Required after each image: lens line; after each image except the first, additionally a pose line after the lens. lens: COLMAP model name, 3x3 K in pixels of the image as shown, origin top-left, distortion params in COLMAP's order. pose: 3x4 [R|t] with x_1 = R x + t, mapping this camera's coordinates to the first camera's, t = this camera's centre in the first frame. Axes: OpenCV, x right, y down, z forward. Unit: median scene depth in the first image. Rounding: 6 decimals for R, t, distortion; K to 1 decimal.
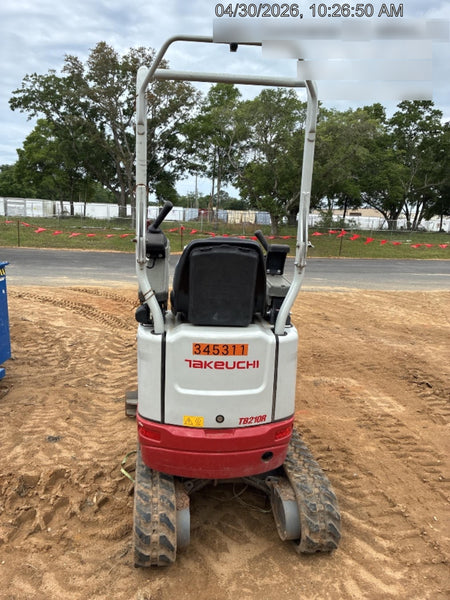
lens RADIAL K [[471.4, 0, 224.5], [0, 471.4, 295.1], [0, 0, 1]] dist [0.043227, -0.074960]
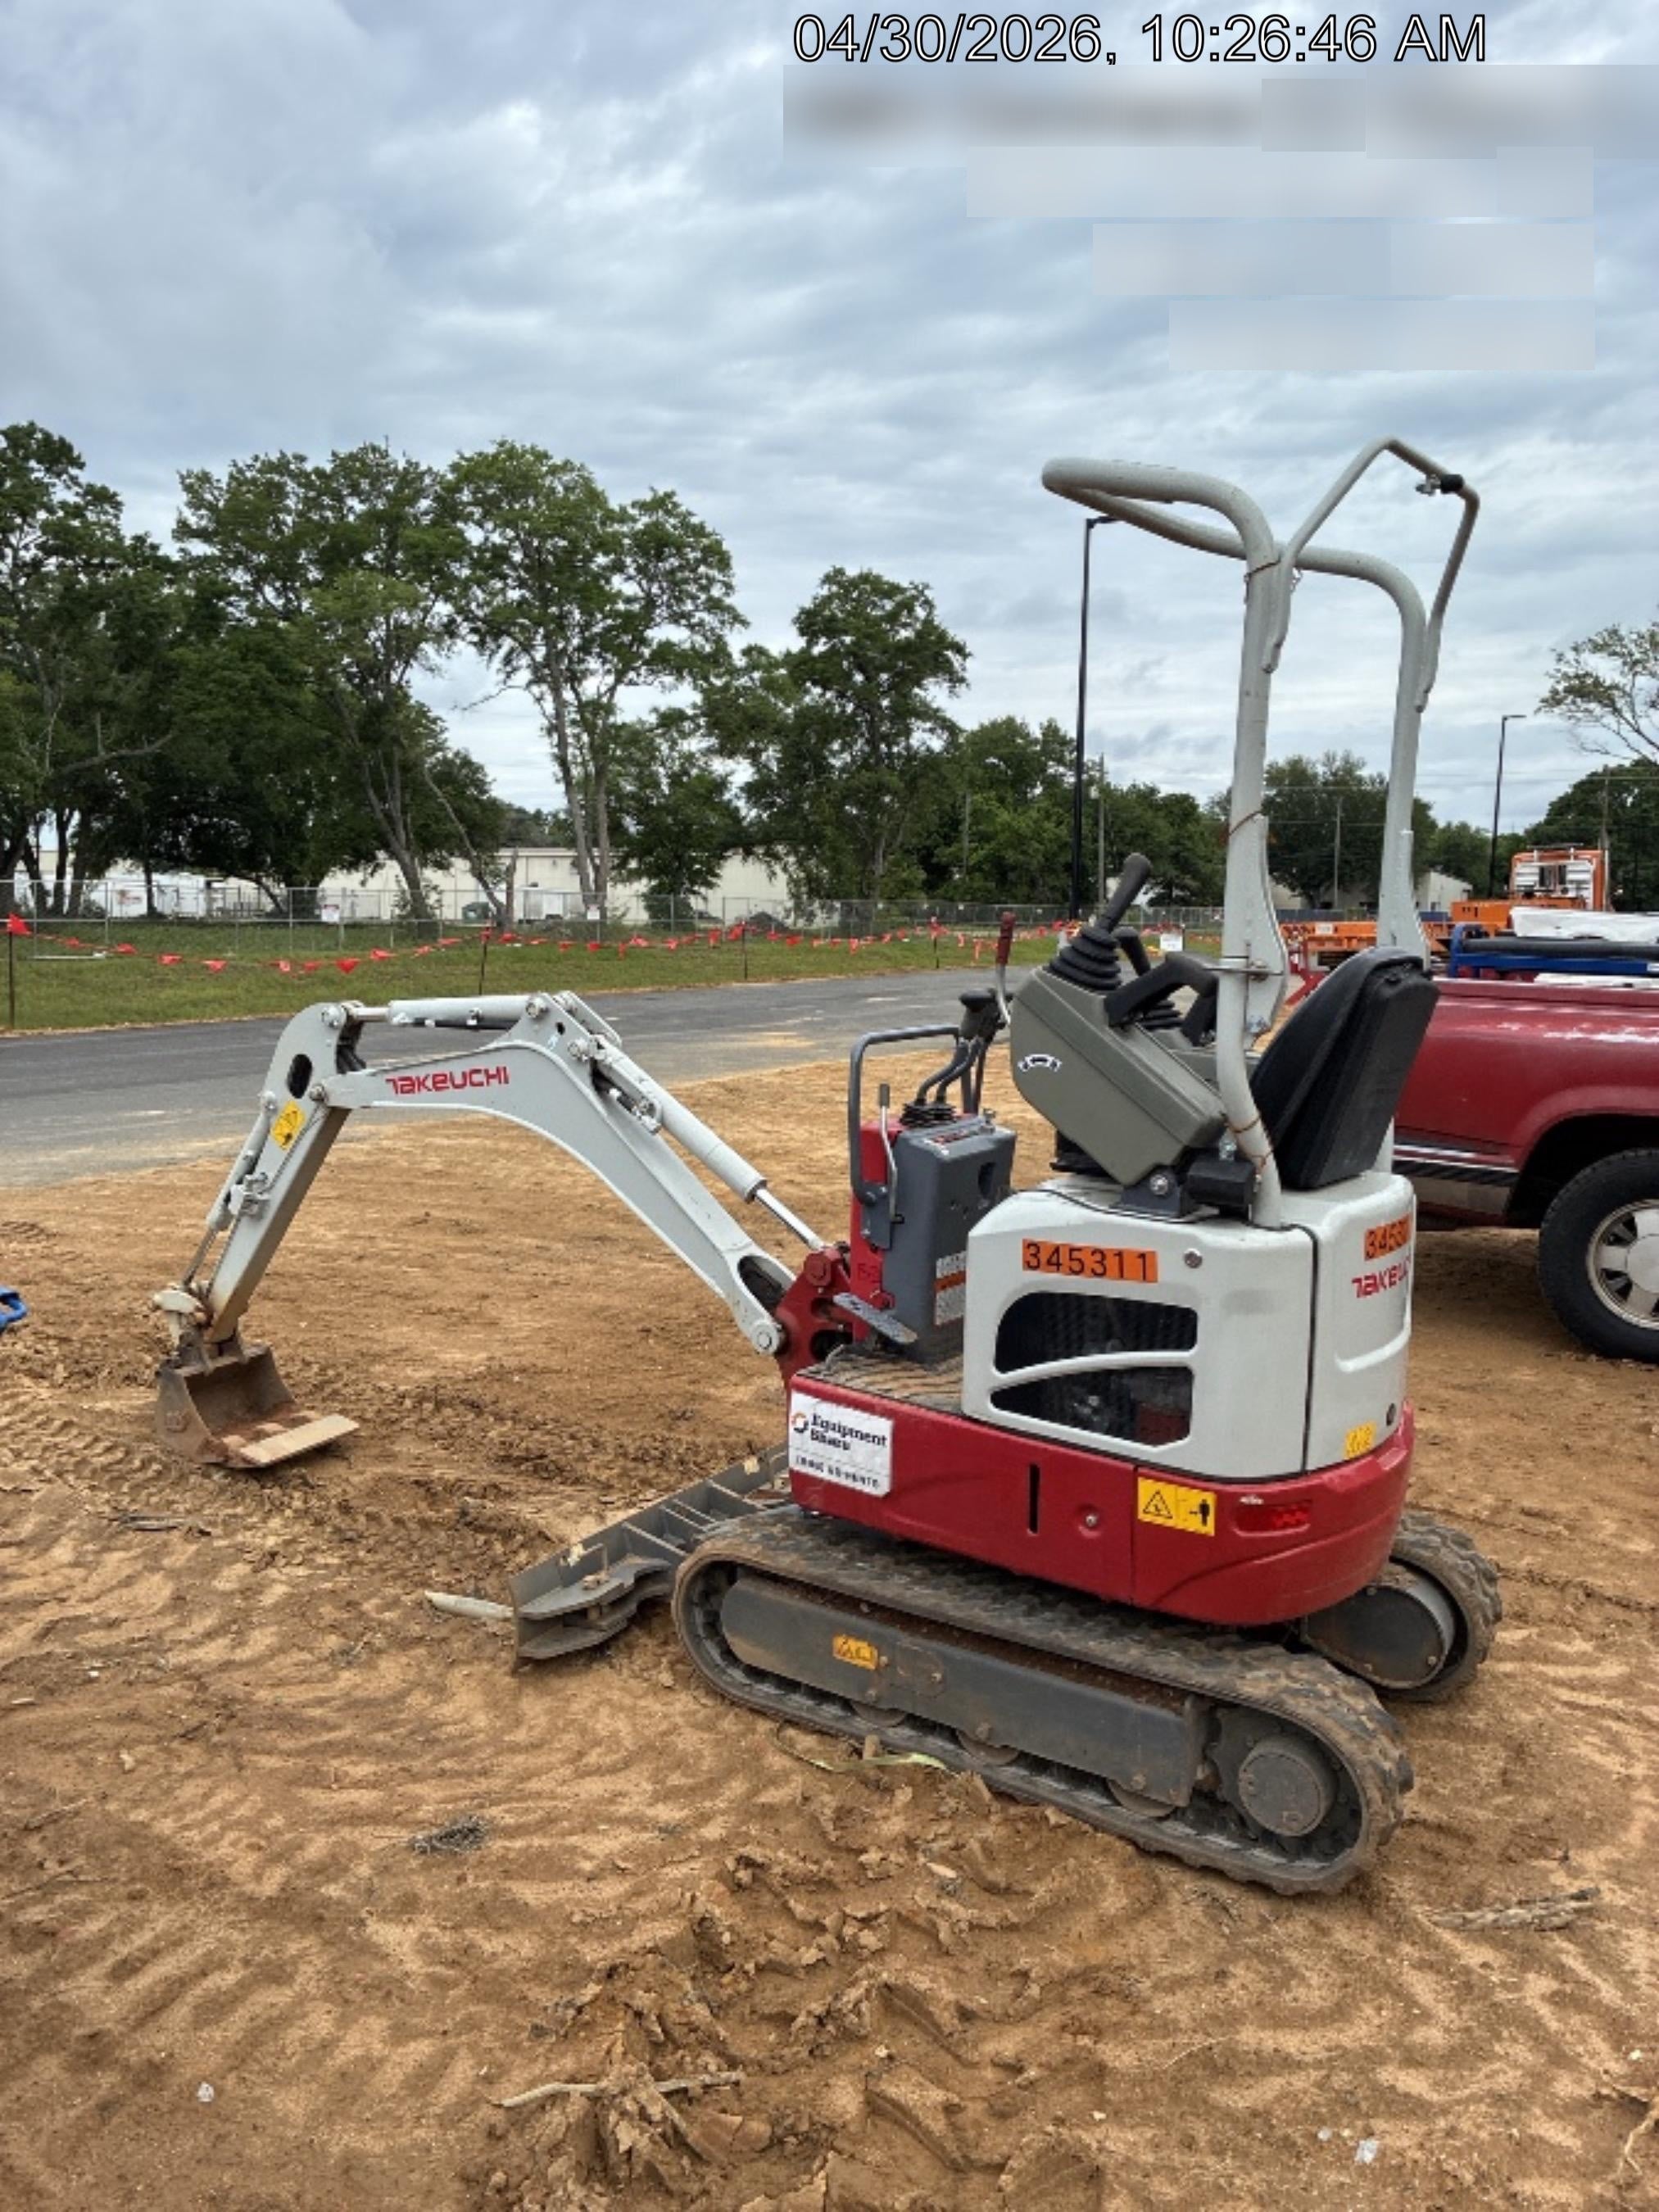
lens RADIAL K [[1735.9, 0, 839.9], [0, 1735.9, 1112.9], [0, 0, 1]] dist [0.008828, 0.002782]
pose [[0.633826, -0.124524, 0.763386, -1.327362], [0.139982, 0.989125, 0.045122, -0.109611], [-0.760703, 0.078261, 0.644365, 0.397578]]
